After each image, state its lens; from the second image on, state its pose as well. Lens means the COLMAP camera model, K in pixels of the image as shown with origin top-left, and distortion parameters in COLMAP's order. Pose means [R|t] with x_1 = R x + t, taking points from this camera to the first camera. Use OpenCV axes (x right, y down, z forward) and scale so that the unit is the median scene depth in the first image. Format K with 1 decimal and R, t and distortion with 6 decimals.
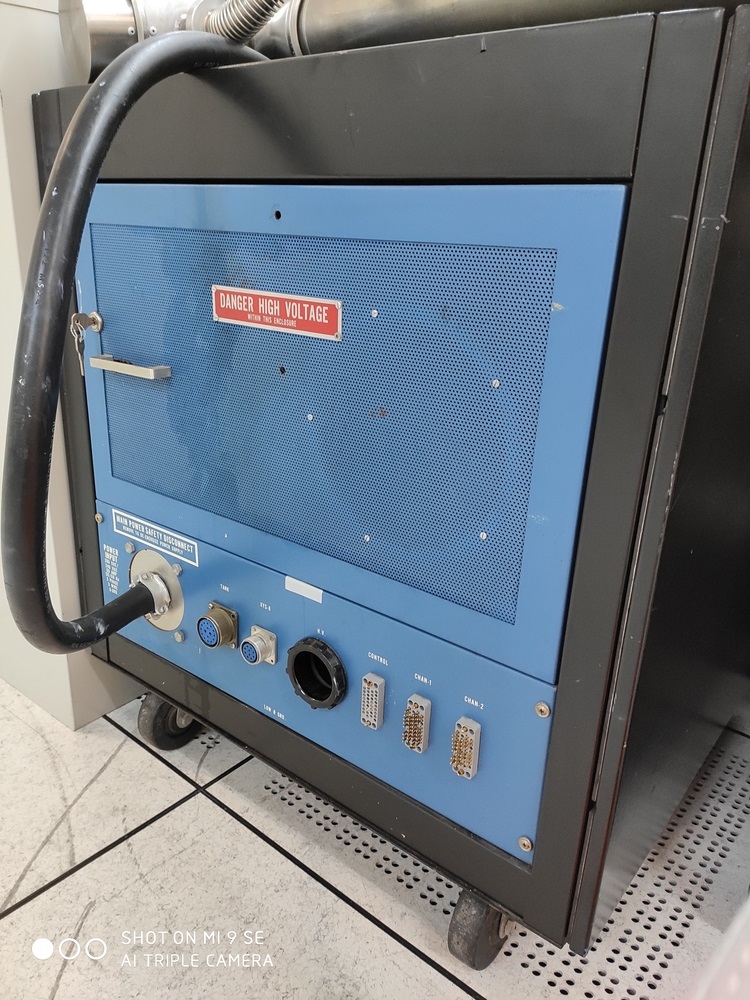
lens RADIAL K [[758.5, 0, 382.1], [0, 758.5, 504.7], [0, 0, 1]] dist [0.069322, -0.105510]
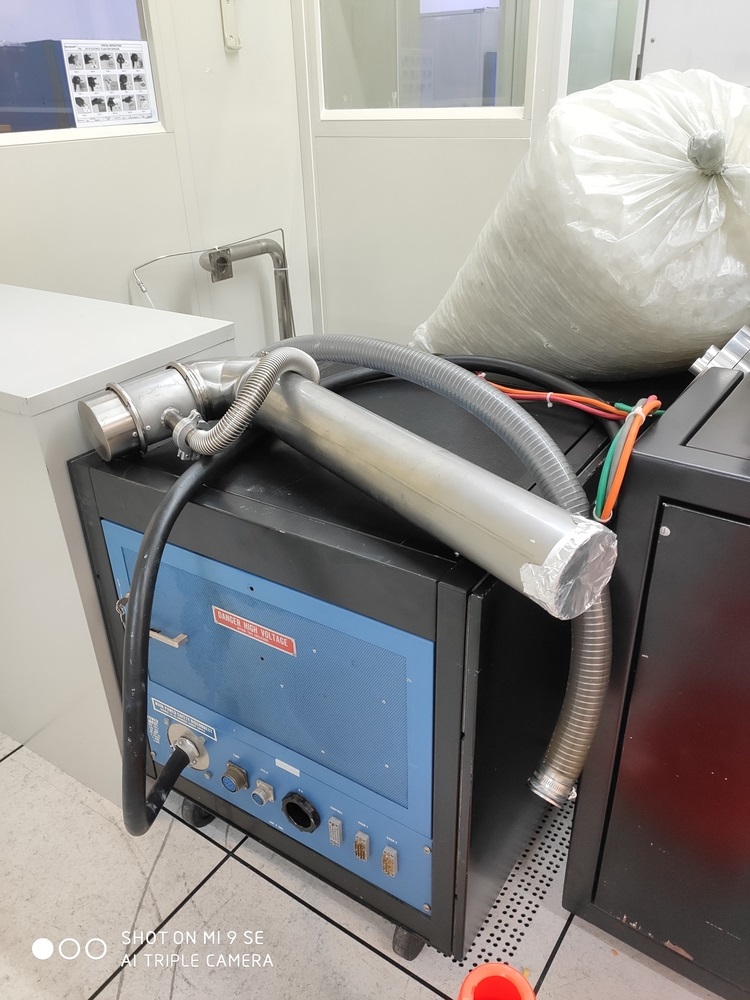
lens RADIAL K [[758.5, 0, 382.1], [0, 758.5, 504.7], [0, 0, 1]] dist [0.069322, -0.105510]
pose [[0.993528, -0.100697, 0.052556, 0.064846], [0.092009, 0.984777, 0.147472, -0.617809], [-0.066606, -0.141682, 0.987669, -0.523533]]
